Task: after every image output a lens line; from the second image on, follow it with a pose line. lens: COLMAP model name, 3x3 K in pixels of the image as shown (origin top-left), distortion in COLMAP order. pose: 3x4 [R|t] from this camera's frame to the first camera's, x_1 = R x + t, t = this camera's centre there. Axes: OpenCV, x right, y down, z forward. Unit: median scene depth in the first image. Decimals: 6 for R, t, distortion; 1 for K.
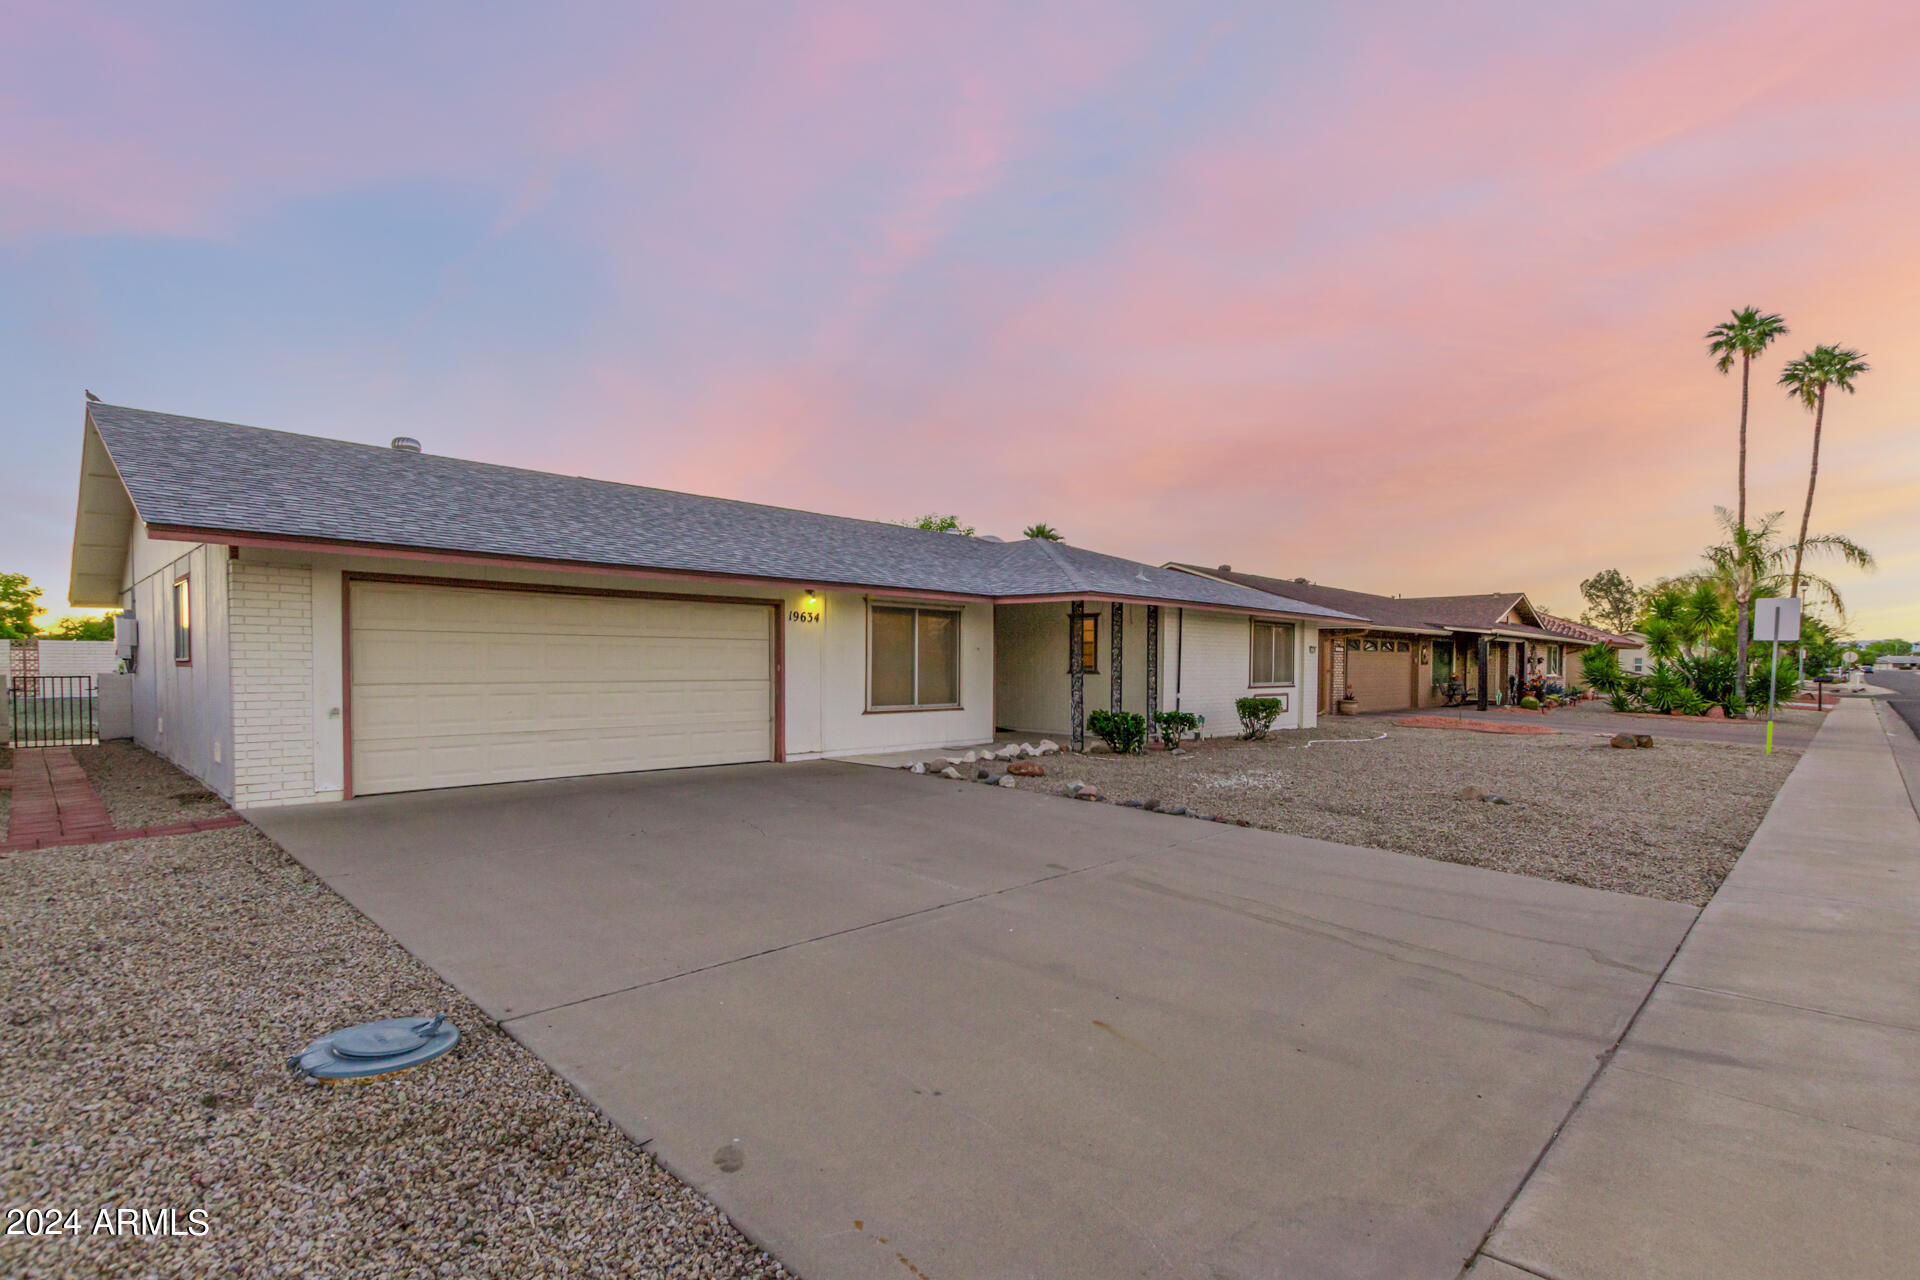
lens RADIAL K [[894.4, 0, 1024.5], [0, 894.4, 675.4], [0, 0, 1]] dist [0.002065, 0.000131]
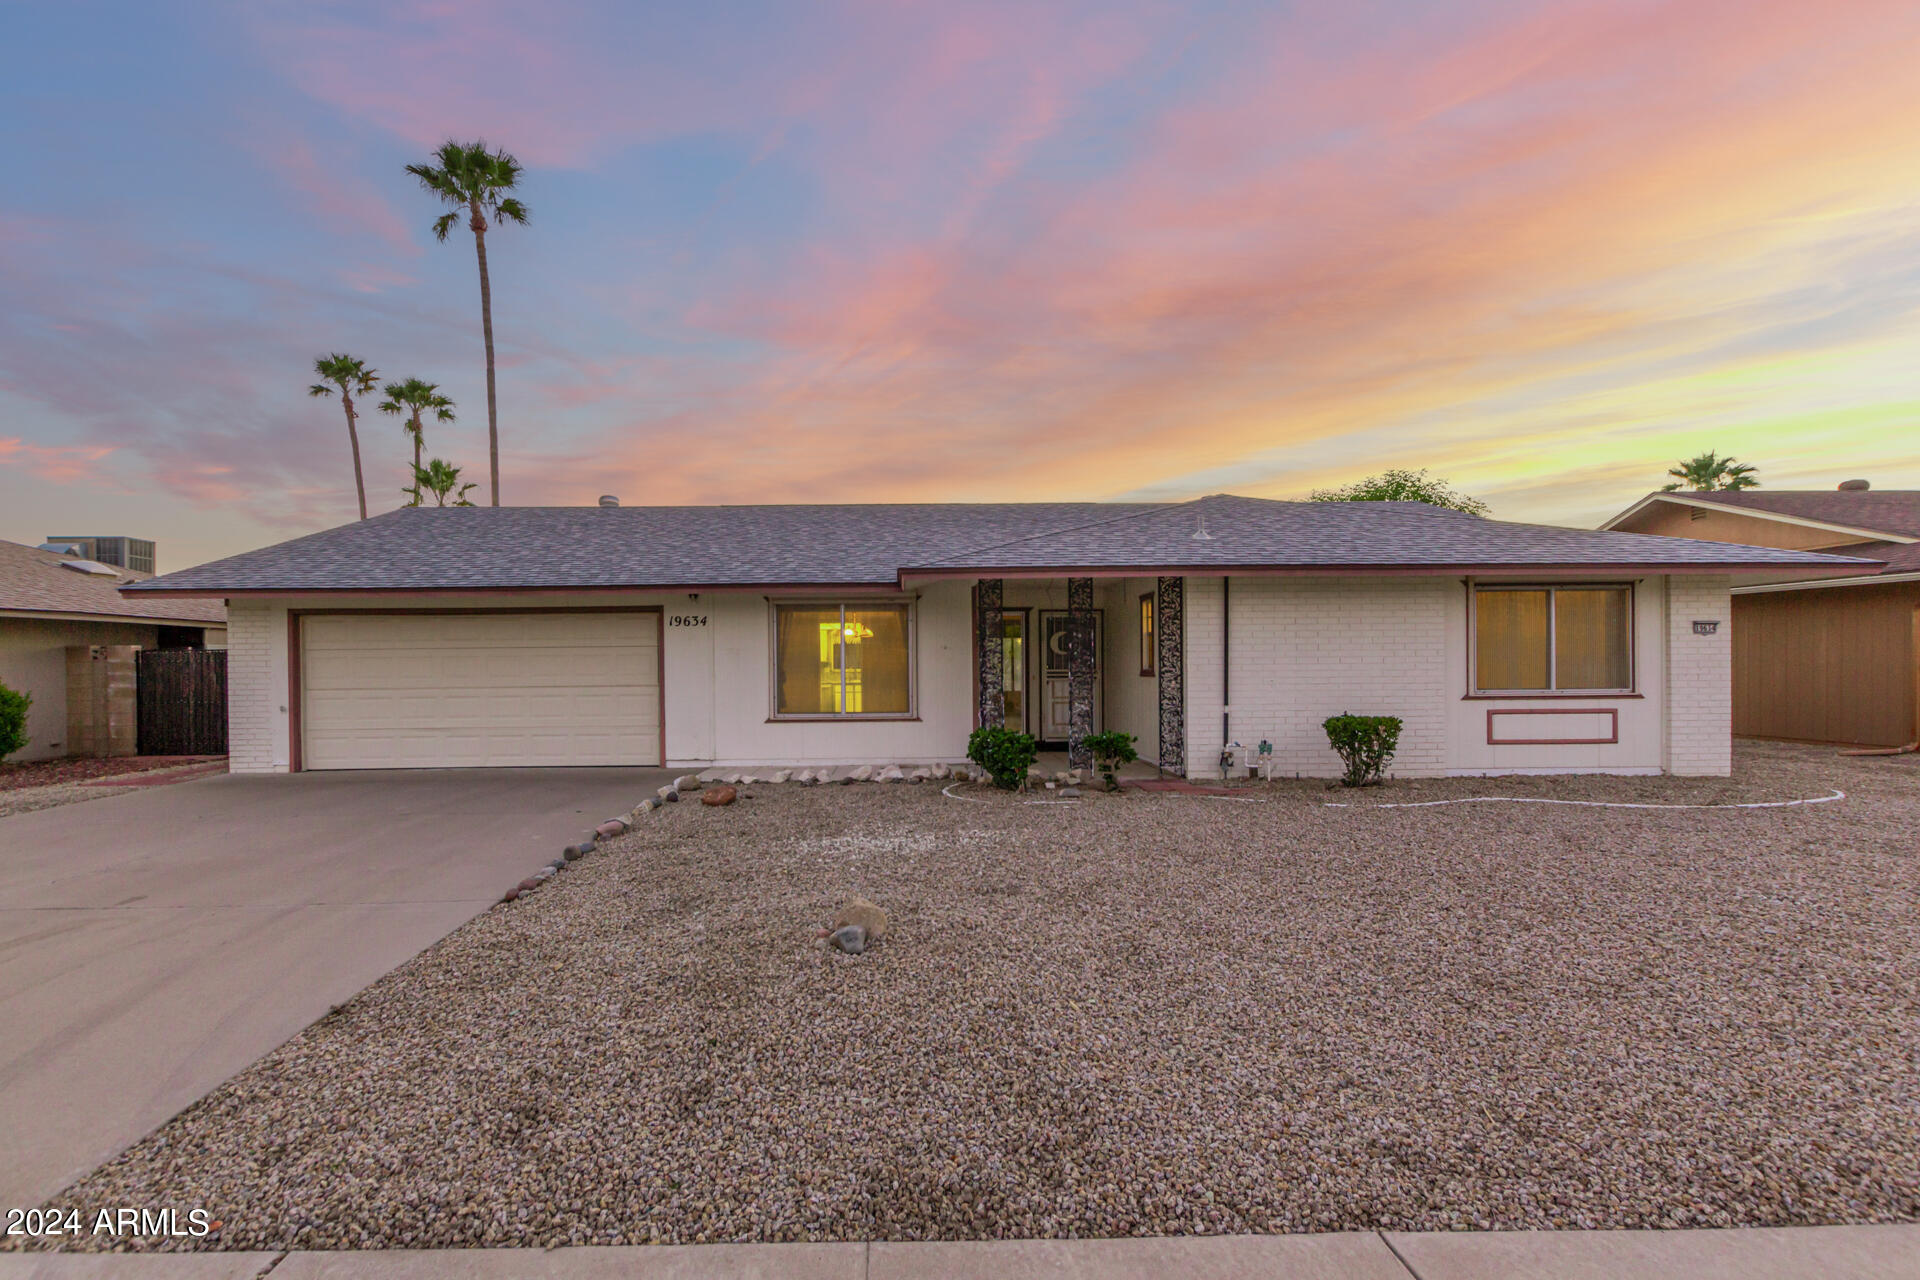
lens RADIAL K [[894.4, 0, 957.2], [0, 894.4, 659.7], [0, 0, 1]] dist [0.003782, 0.000433]
pose [[0.697109, -0.015937, -0.716788, 0.821573], [0.005255, 0.999840, -0.017121, -0.006286], [0.716946, 0.008168, 0.697081, 0.647665]]
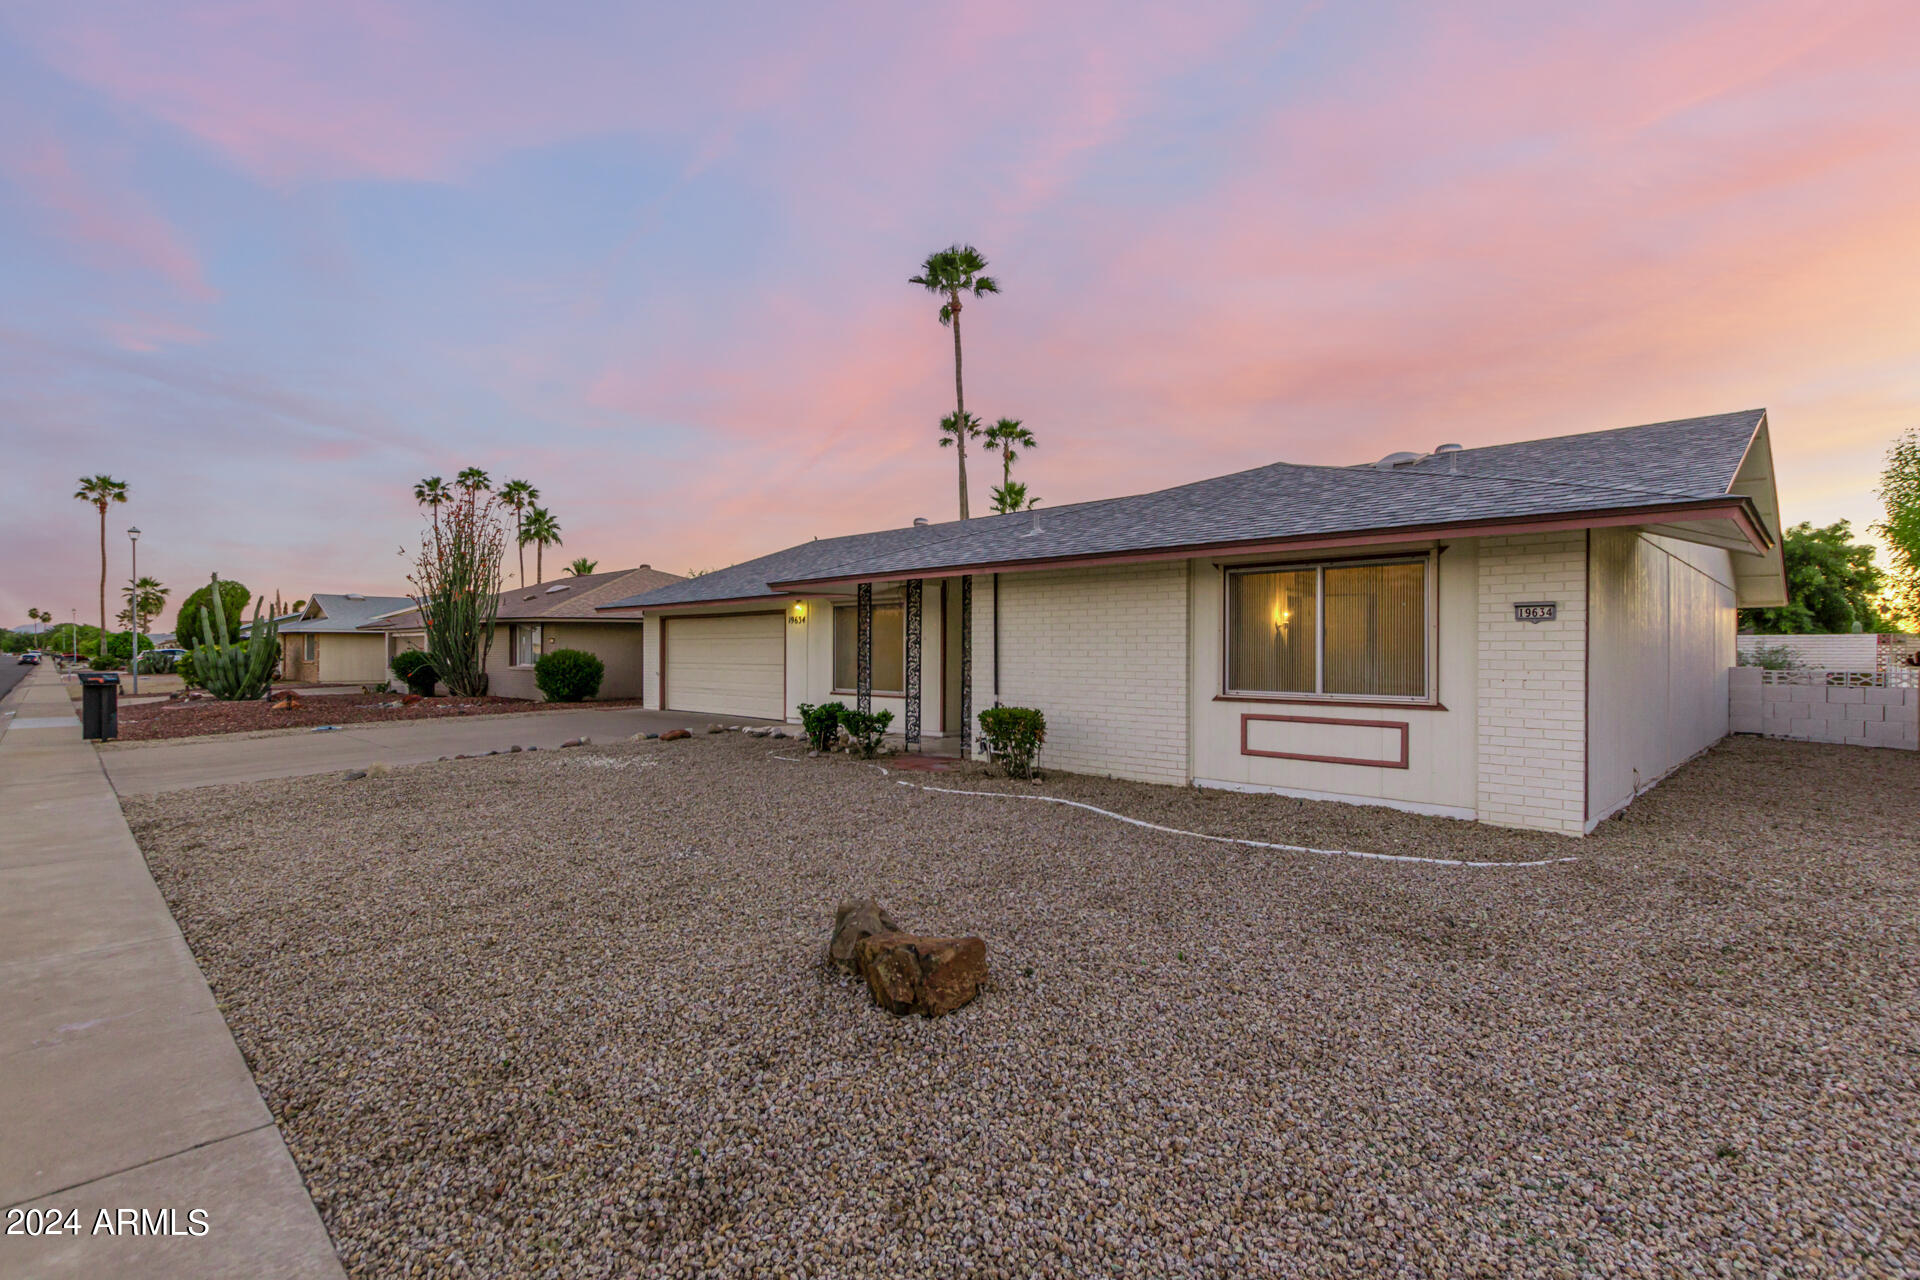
lens RADIAL K [[906.1, 0, 960.0], [0, 906.1, 640.0], [0, 0, 1]] dist [0.000585, 0.000063]
pose [[-0.022124, -0.013541, -0.999664, 1.432388], [-0.008584, 0.999874, -0.013353, -0.021735], [0.999718, 0.008286, -0.022237, 1.601145]]
